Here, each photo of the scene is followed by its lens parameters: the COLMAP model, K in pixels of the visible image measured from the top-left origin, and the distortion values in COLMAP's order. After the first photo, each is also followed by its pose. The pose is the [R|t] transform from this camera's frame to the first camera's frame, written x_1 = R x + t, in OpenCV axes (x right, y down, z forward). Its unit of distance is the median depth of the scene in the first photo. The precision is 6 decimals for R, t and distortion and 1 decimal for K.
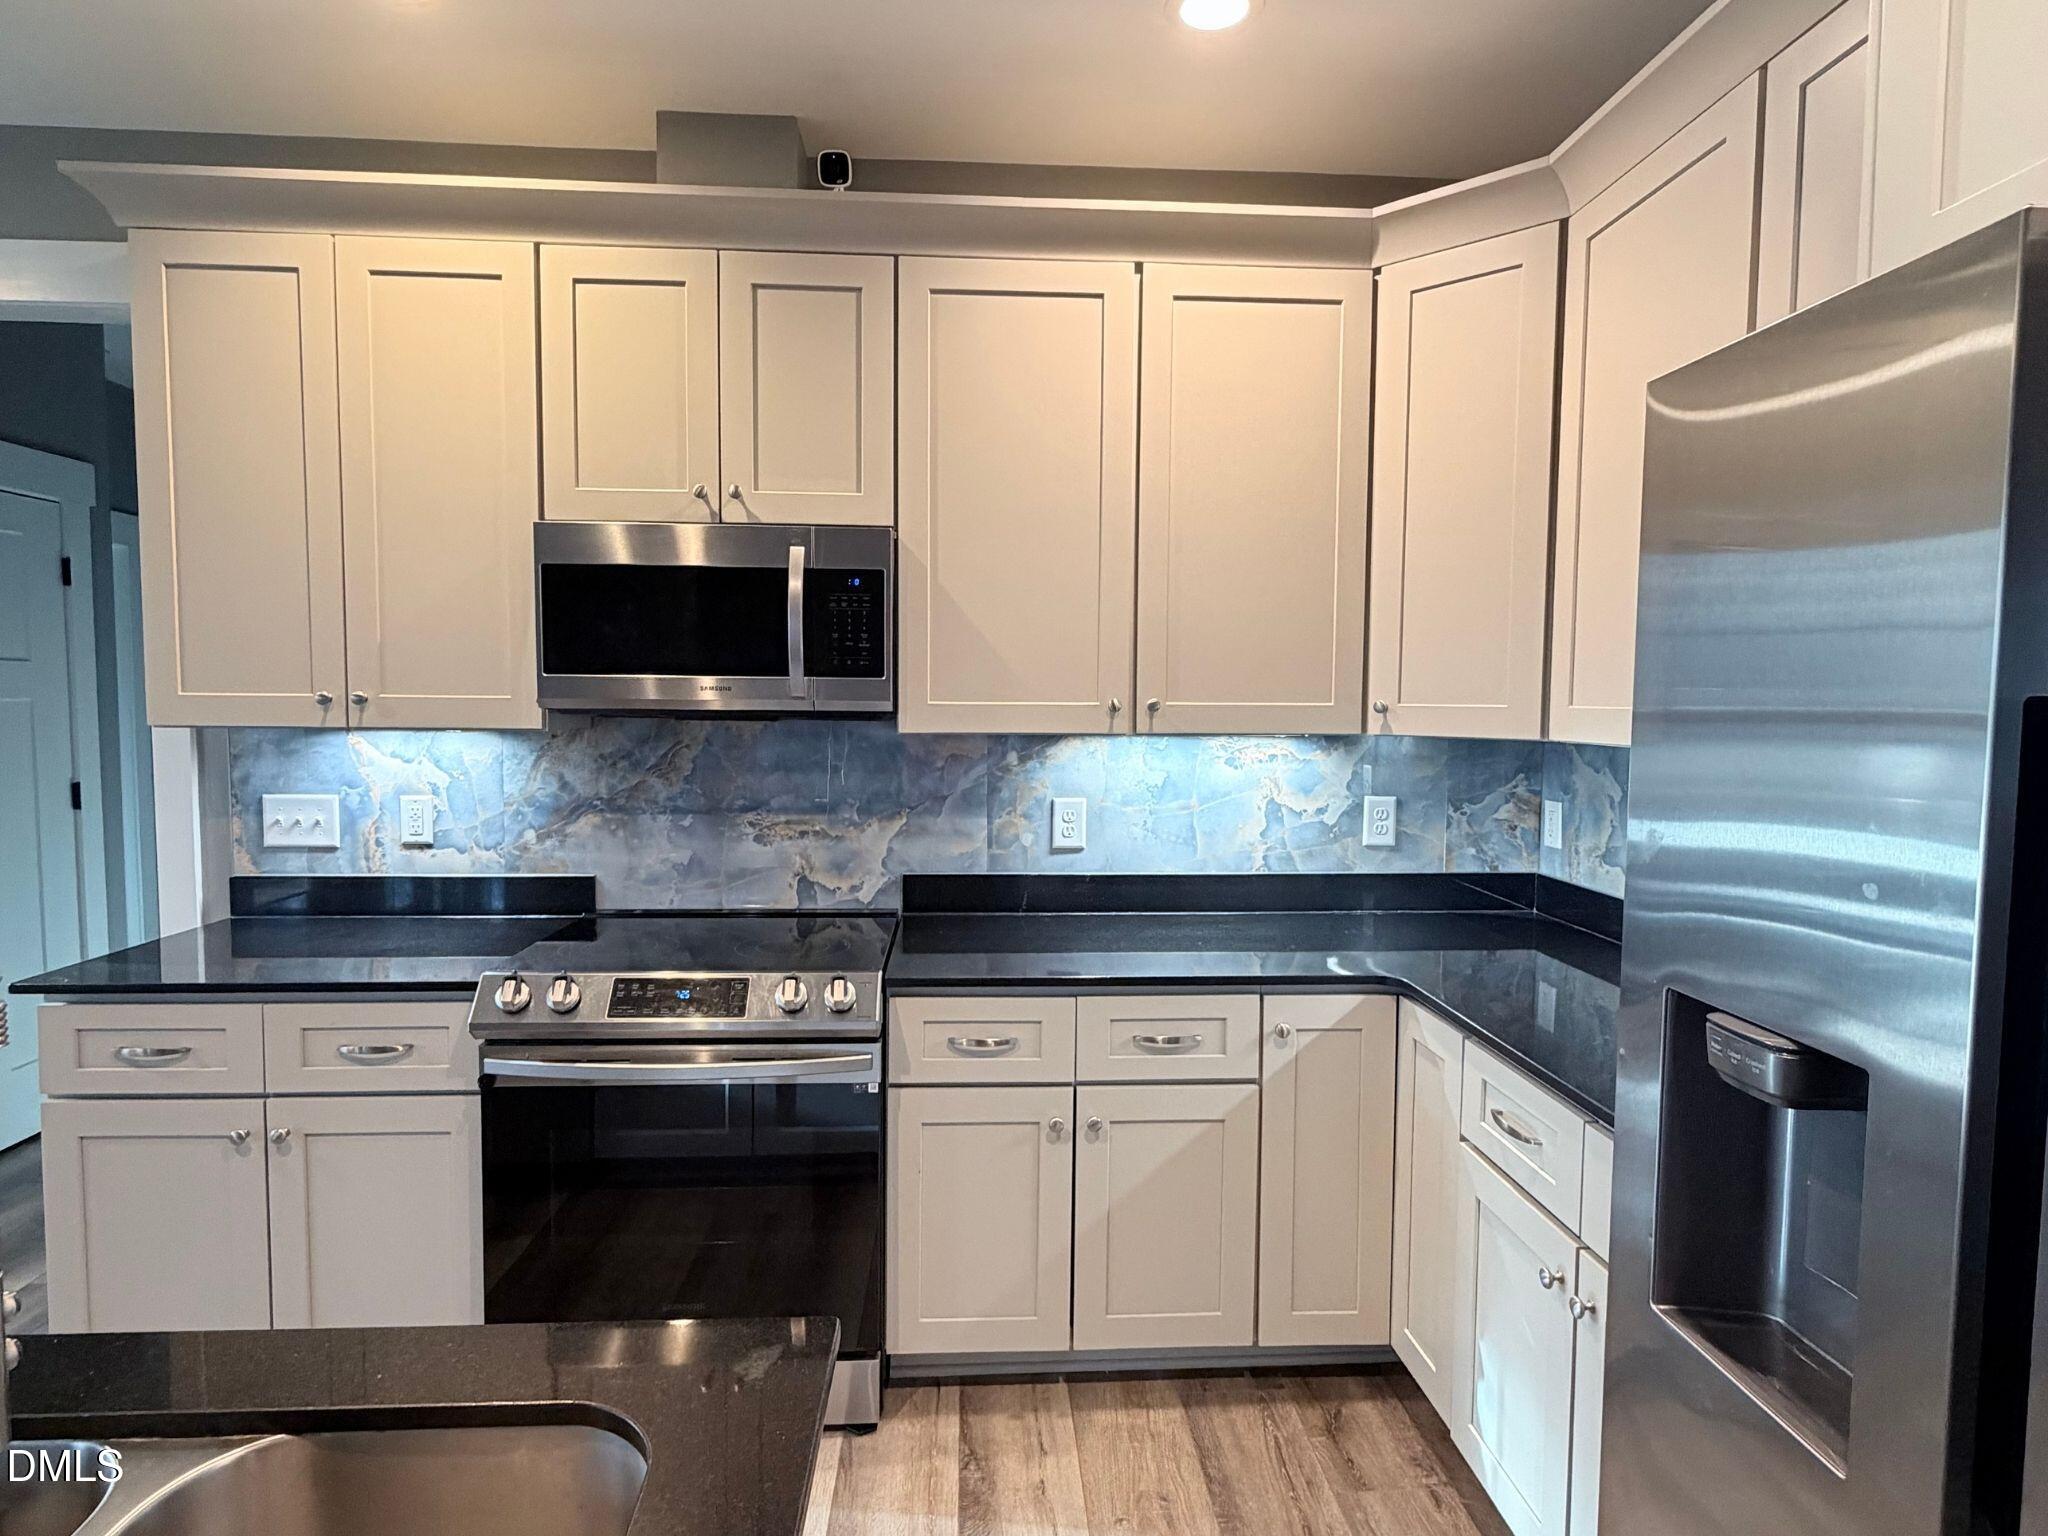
lens RADIAL K [[1093.5, 0, 1024.0], [0, 1093.5, 768.0], [0, 0, 1]] dist [-0.001413, -0.000012]
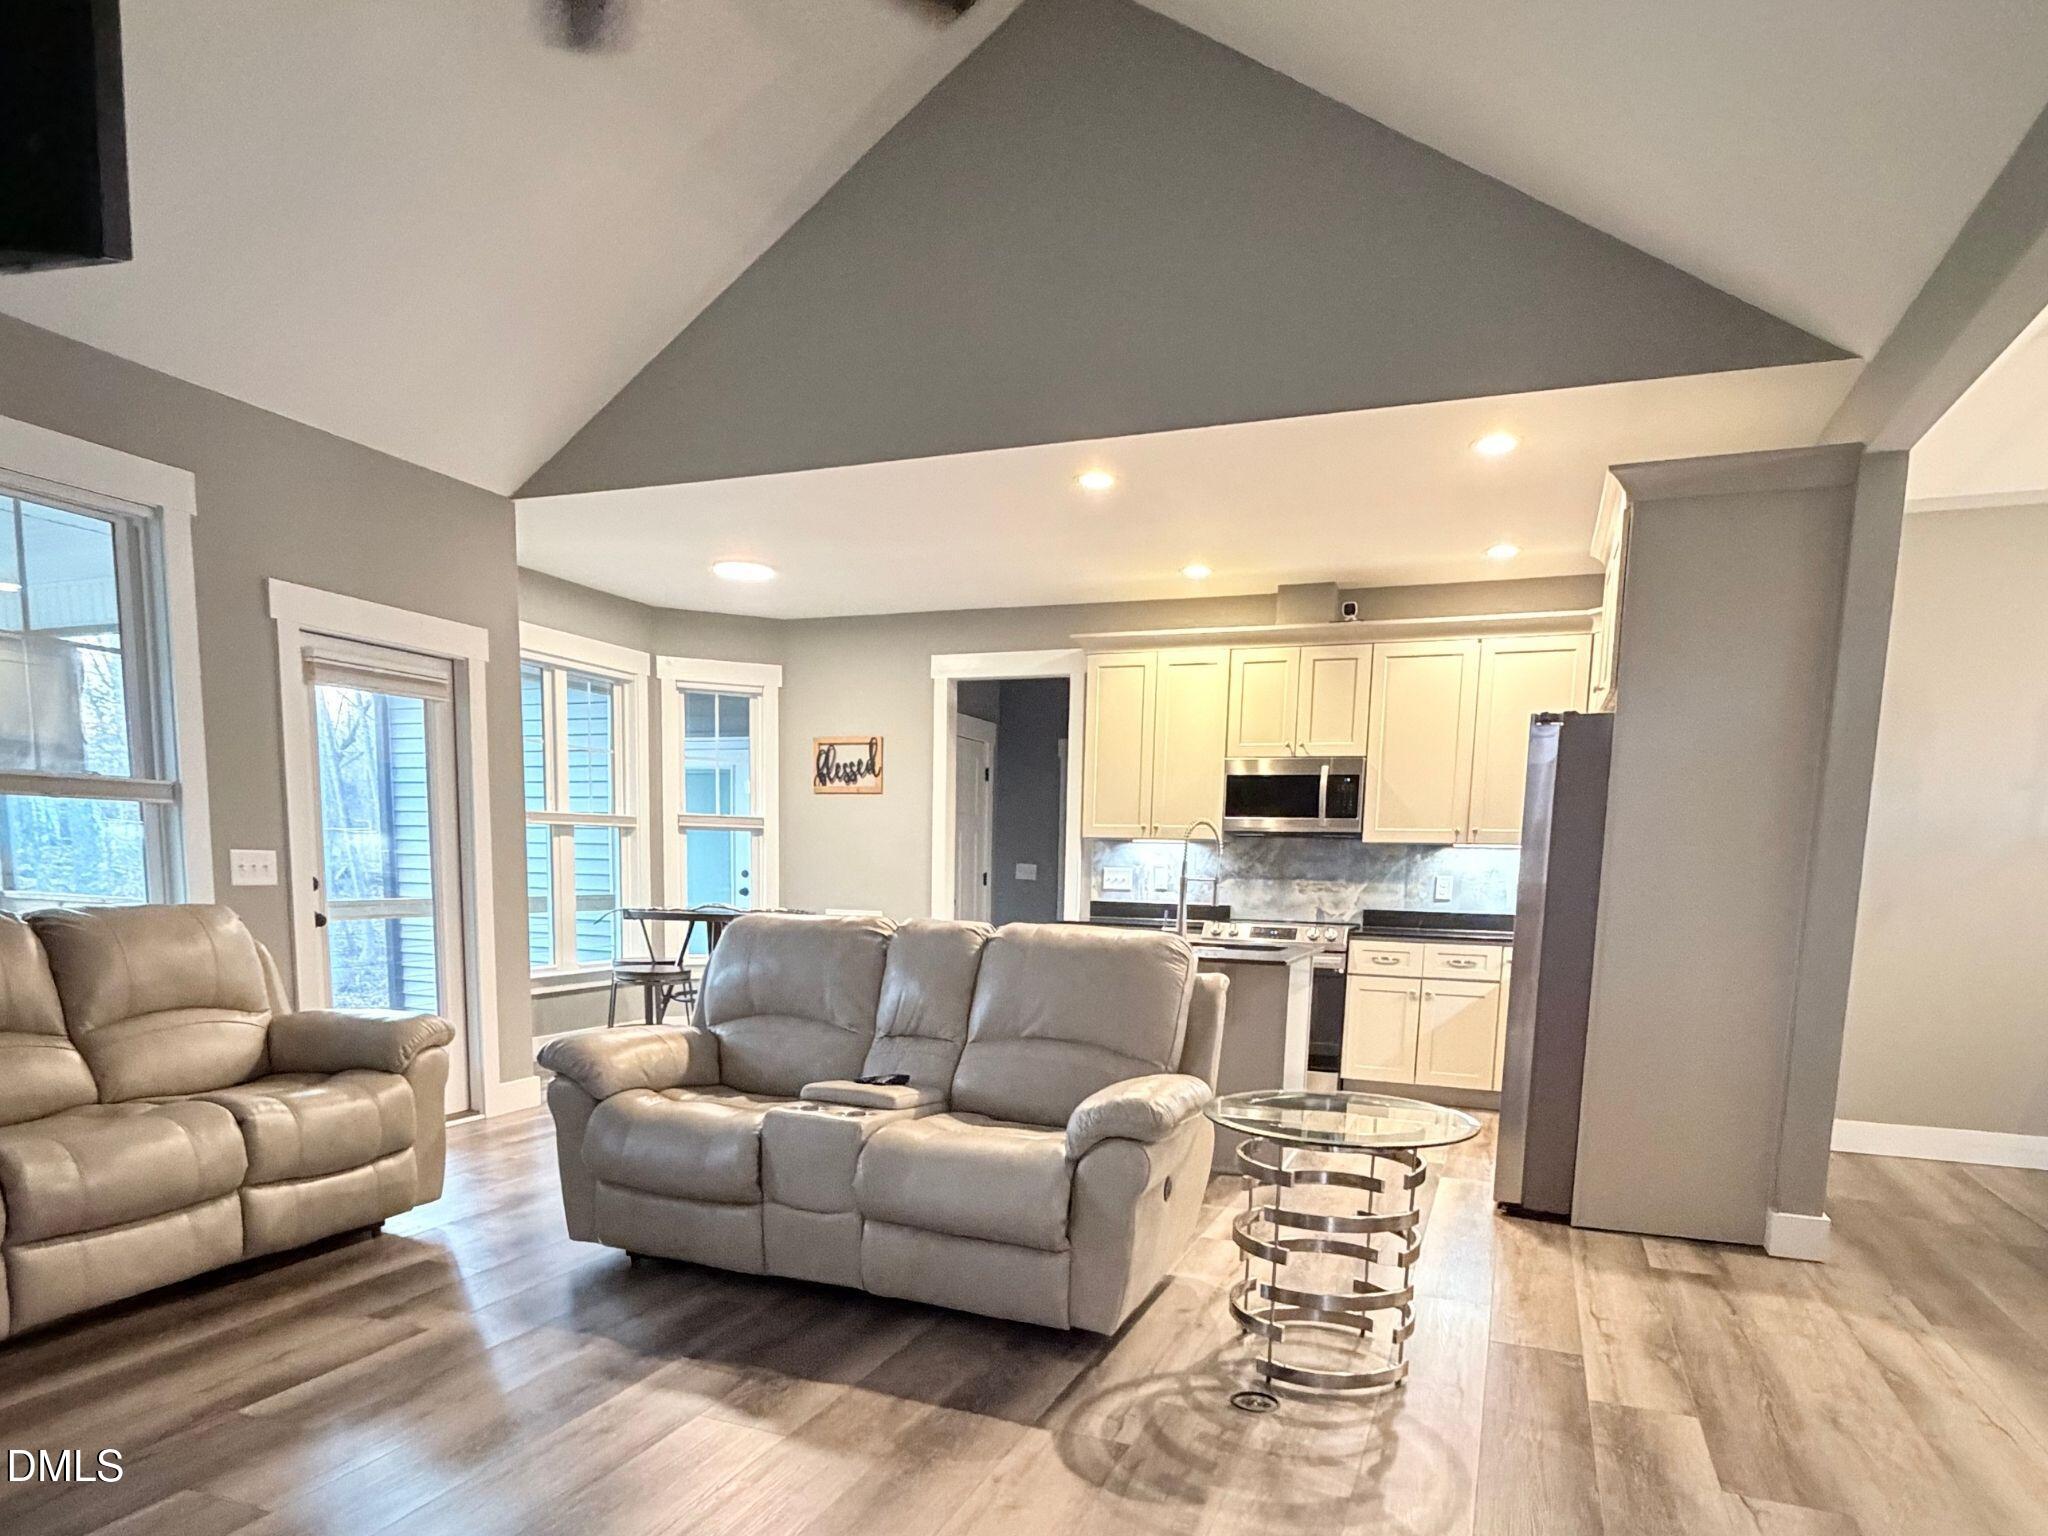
lens RADIAL K [[1231.7, 0, 1027.0], [0, 1231.7, 1047.8], [0, 0, 1]] dist [0.000593, 0.000455]
pose [[0.908102, 0.073302, -0.412284, 0.359054], [-0.038699, 0.995037, 0.091673, 0.194818], [0.416958, -0.067293, 0.906432, -1.770064]]
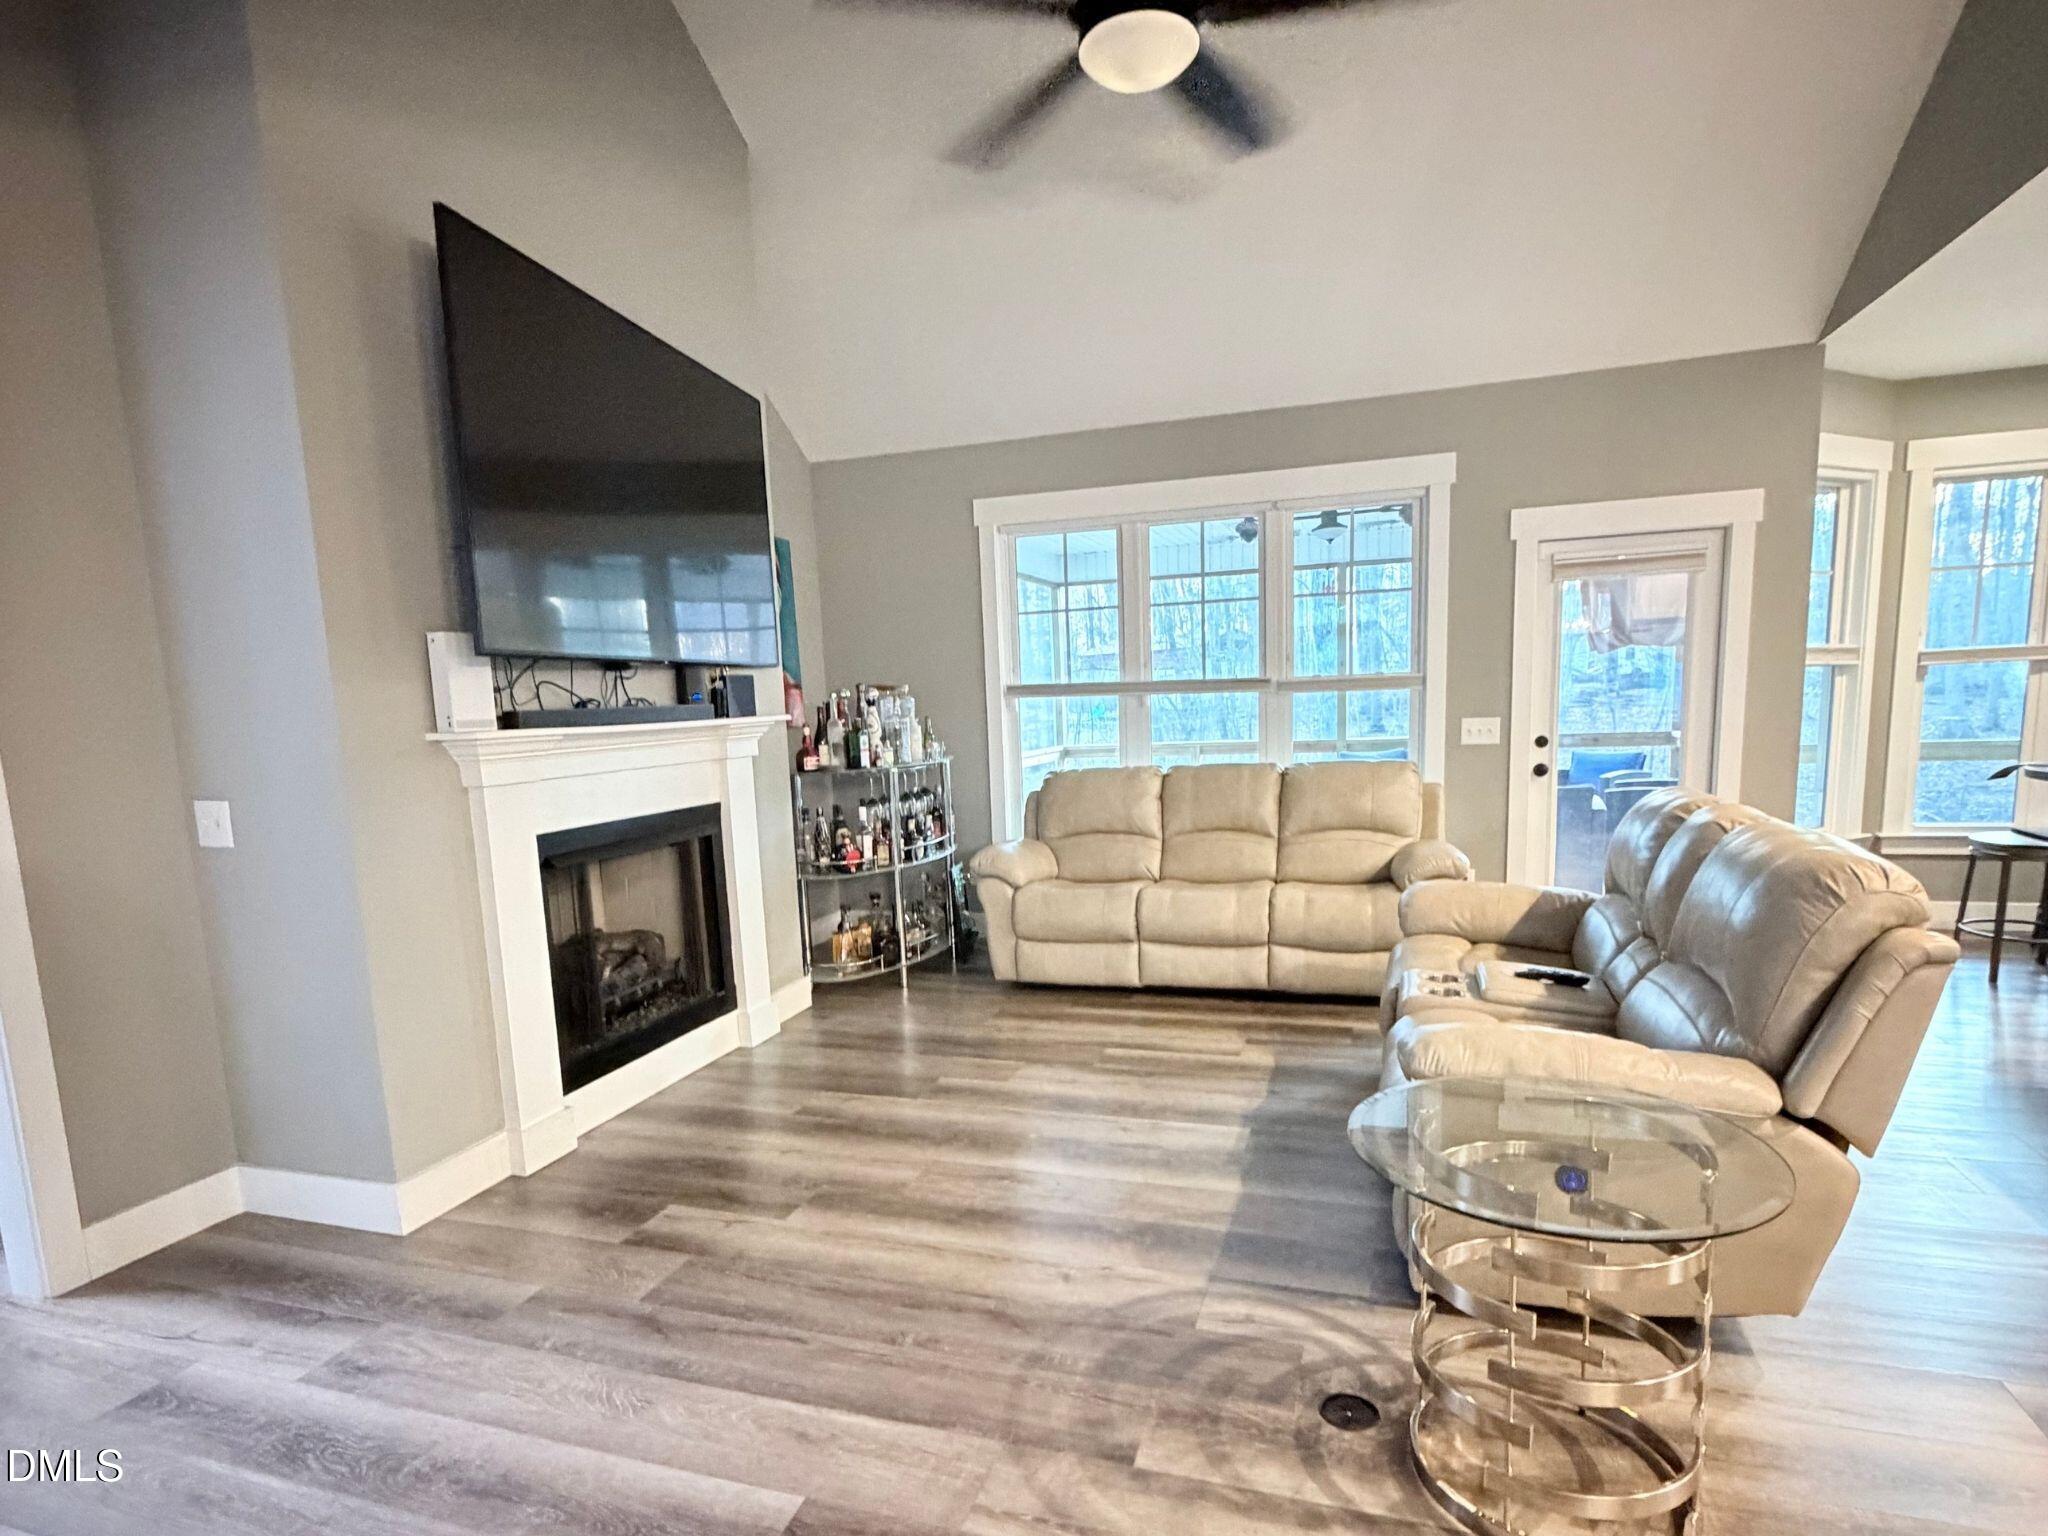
lens RADIAL K [[1094.0, 0, 1029.3], [0, 1094.0, 867.8], [0, 0, 1]] dist [0.003241, 0.000077]
pose [[-0.362623, 0.148291, -0.920062, 0.912110], [-0.019975, 0.985796, 0.166758, 0.065274], [0.931722, 0.078849, -0.354510, -0.637476]]
